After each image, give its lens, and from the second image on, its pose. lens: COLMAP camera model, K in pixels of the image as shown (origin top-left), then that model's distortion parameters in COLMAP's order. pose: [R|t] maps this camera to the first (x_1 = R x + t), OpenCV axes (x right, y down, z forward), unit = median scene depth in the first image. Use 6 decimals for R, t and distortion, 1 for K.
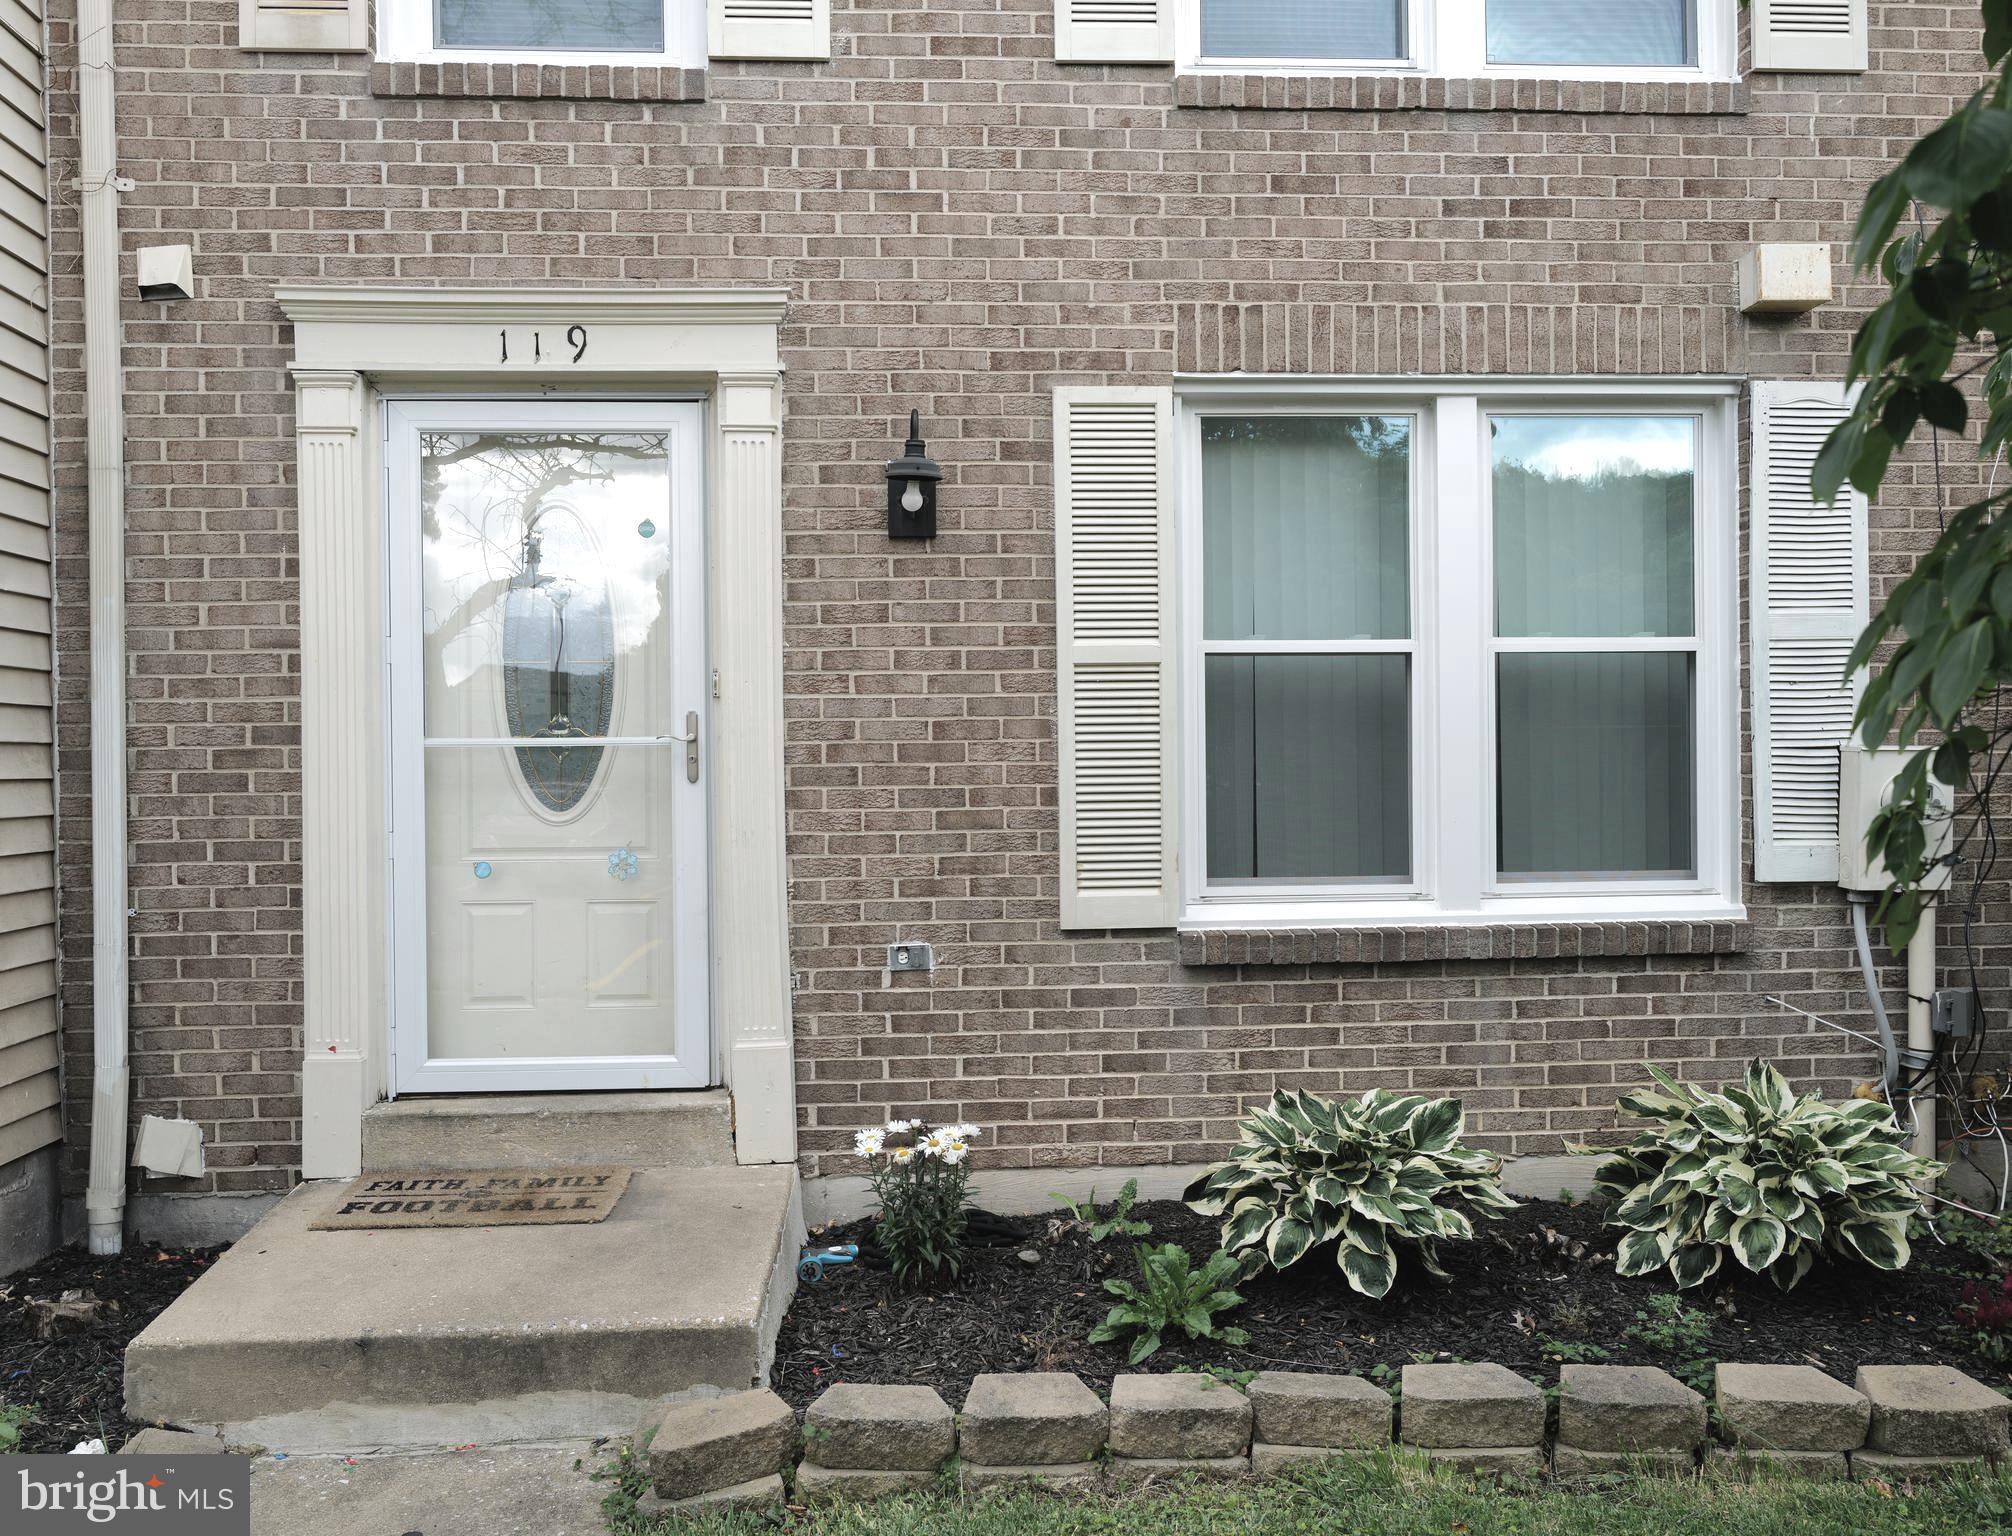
lens RADIAL K [[1854.2, 0, 1006.0], [0, 1854.2, 768.0], [0, 0, 1]] dist [-0.066448, 0.007802]
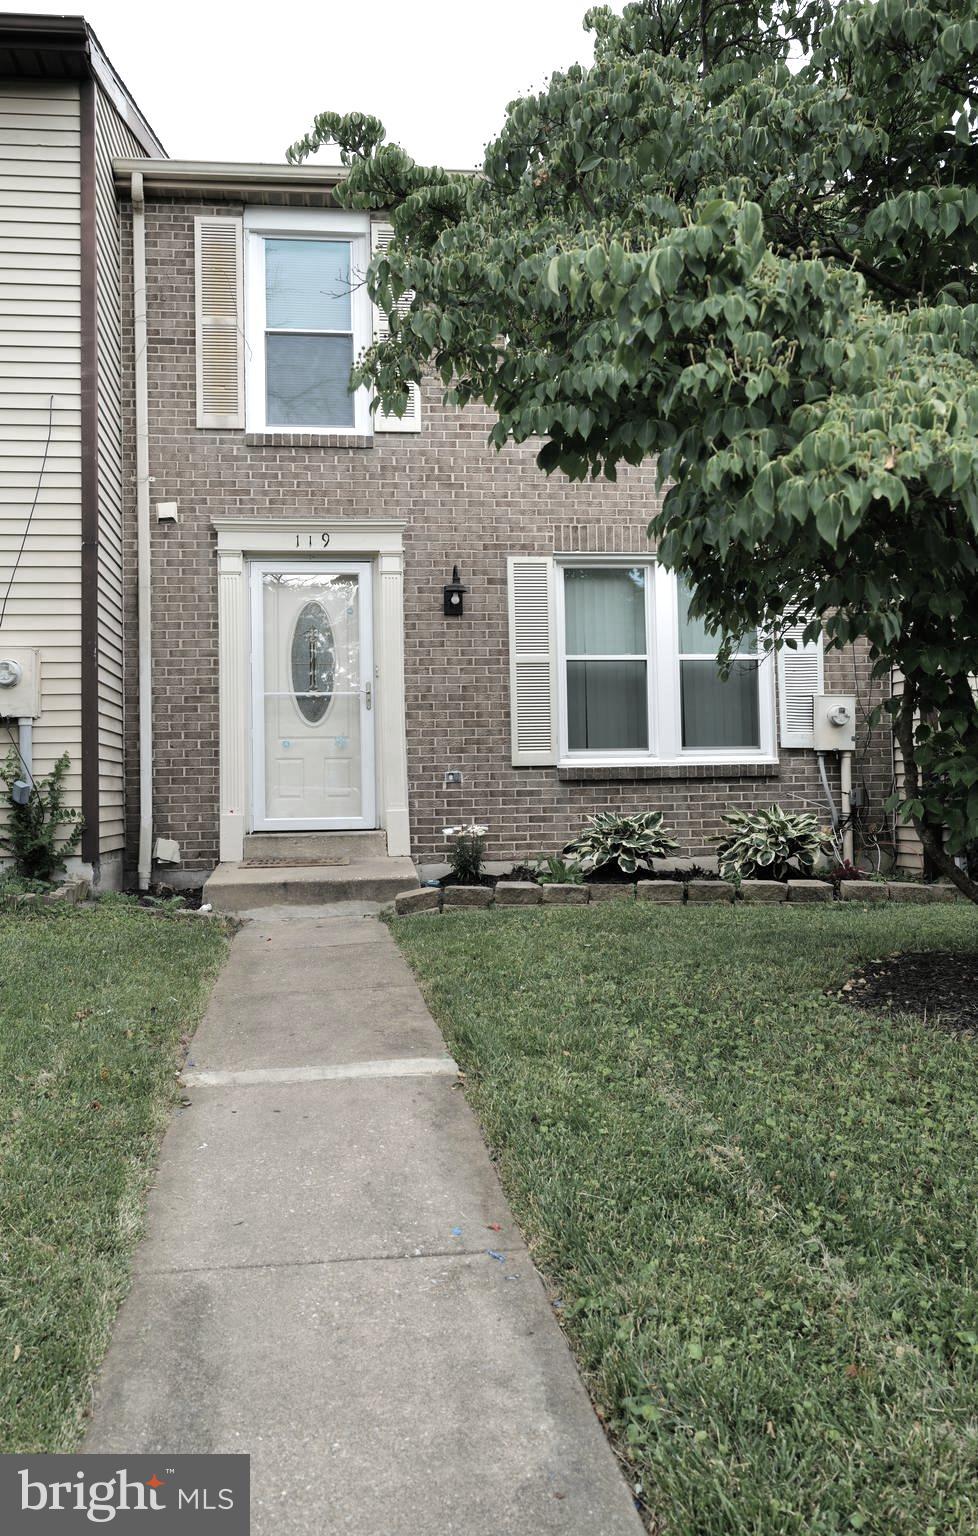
lens RADIAL K [[1403.4, 0, 489.0], [0, 1403.4, 768.0], [0, 0, 1]] dist [-0.160466, -0.001963]
pose [[0.997912, -0.007516, 0.064151, -0.128624], [0.010250, 0.999048, -0.042392, 0.173701], [-0.063771, 0.042961, 0.997039, -0.946597]]
